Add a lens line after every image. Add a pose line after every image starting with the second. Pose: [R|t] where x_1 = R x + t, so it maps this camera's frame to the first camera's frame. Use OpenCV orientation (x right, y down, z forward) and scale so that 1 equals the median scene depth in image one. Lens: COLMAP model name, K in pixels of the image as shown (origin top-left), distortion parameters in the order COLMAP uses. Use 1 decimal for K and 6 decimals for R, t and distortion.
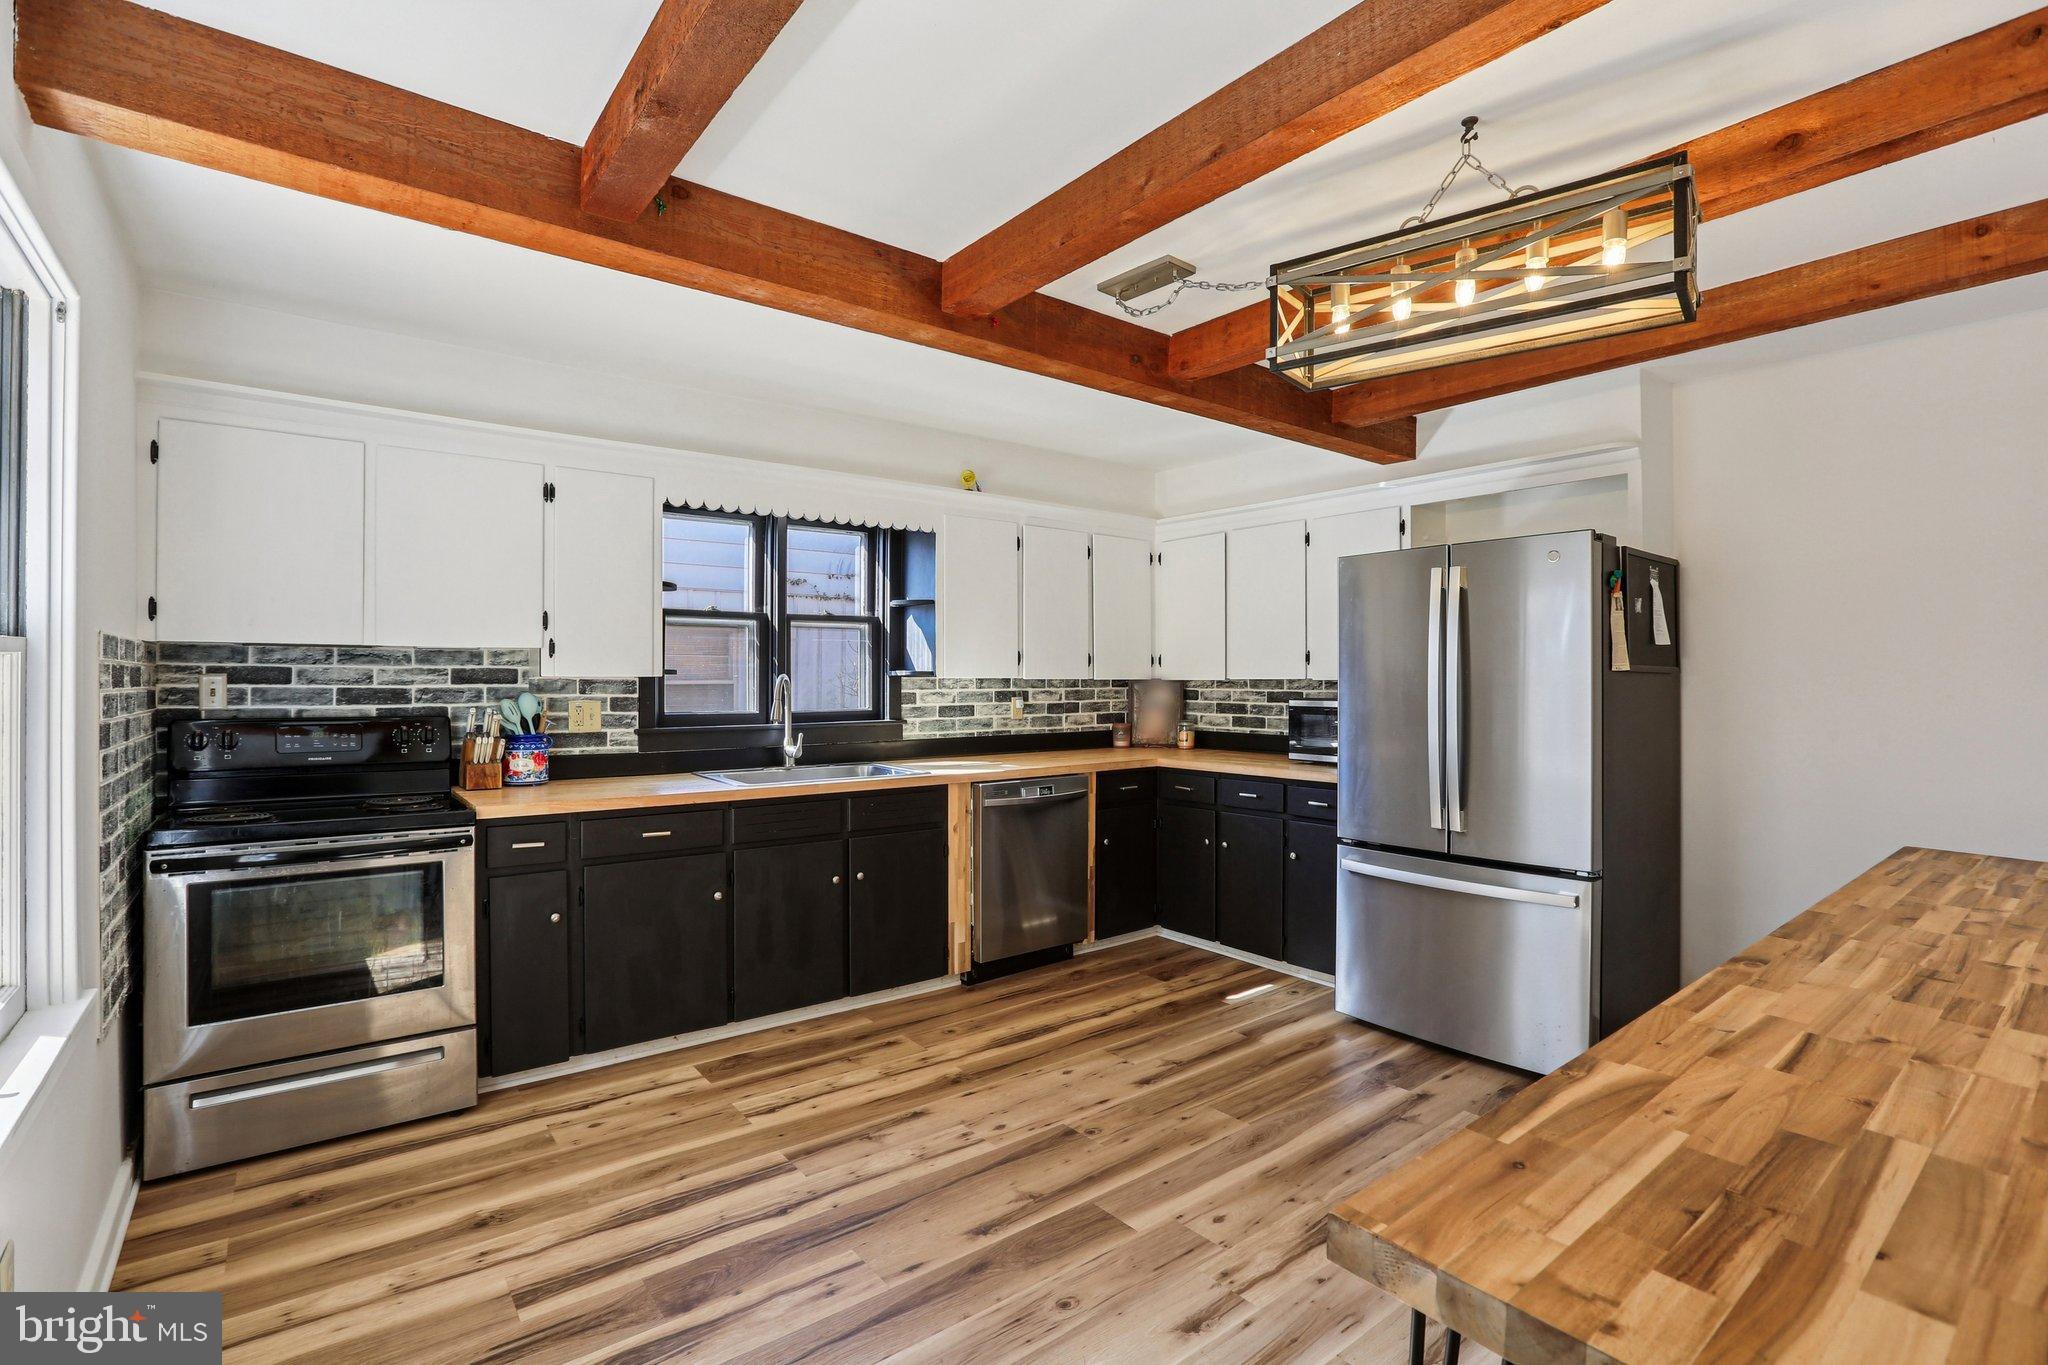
lens RADIAL K [[942.8, 0, 1025.1], [0, 942.8, 677.4], [0, 0, 1]] dist [-0.037006, 0.004083]
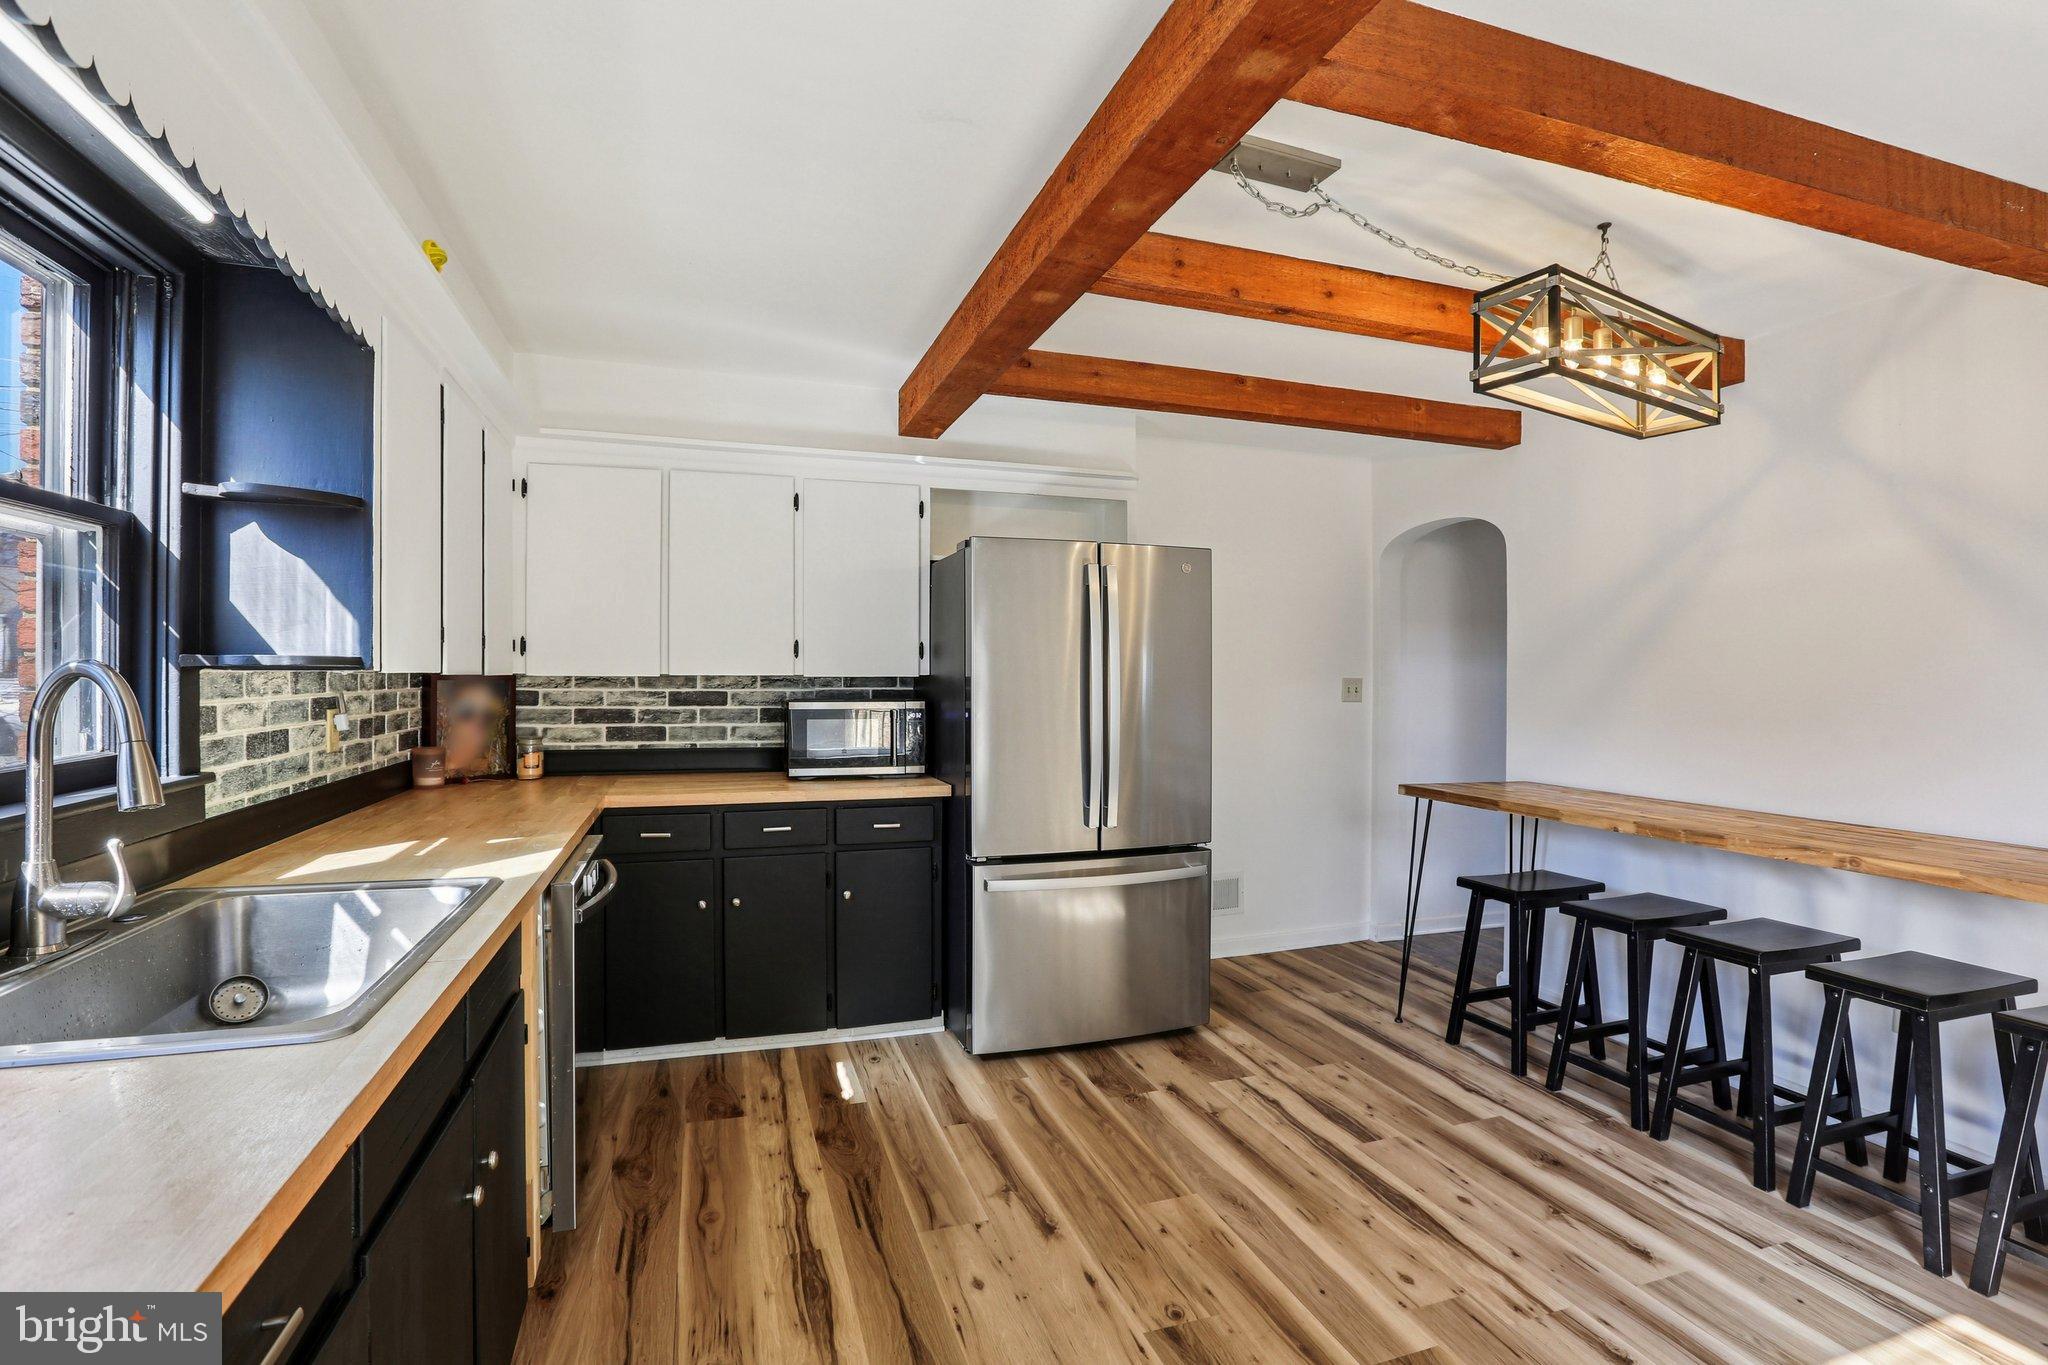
lens RADIAL K [[942.8, 0, 1018.9], [0, 942.8, 681.7], [0, 0, 1]] dist [-0.037006, 0.004083]
pose [[0.350571, -0.004709, 0.936524, -0.417358], [-0.006358, 0.999952, 0.007408, -0.000178], [-0.936515, -0.008551, 0.350525, 0.574849]]
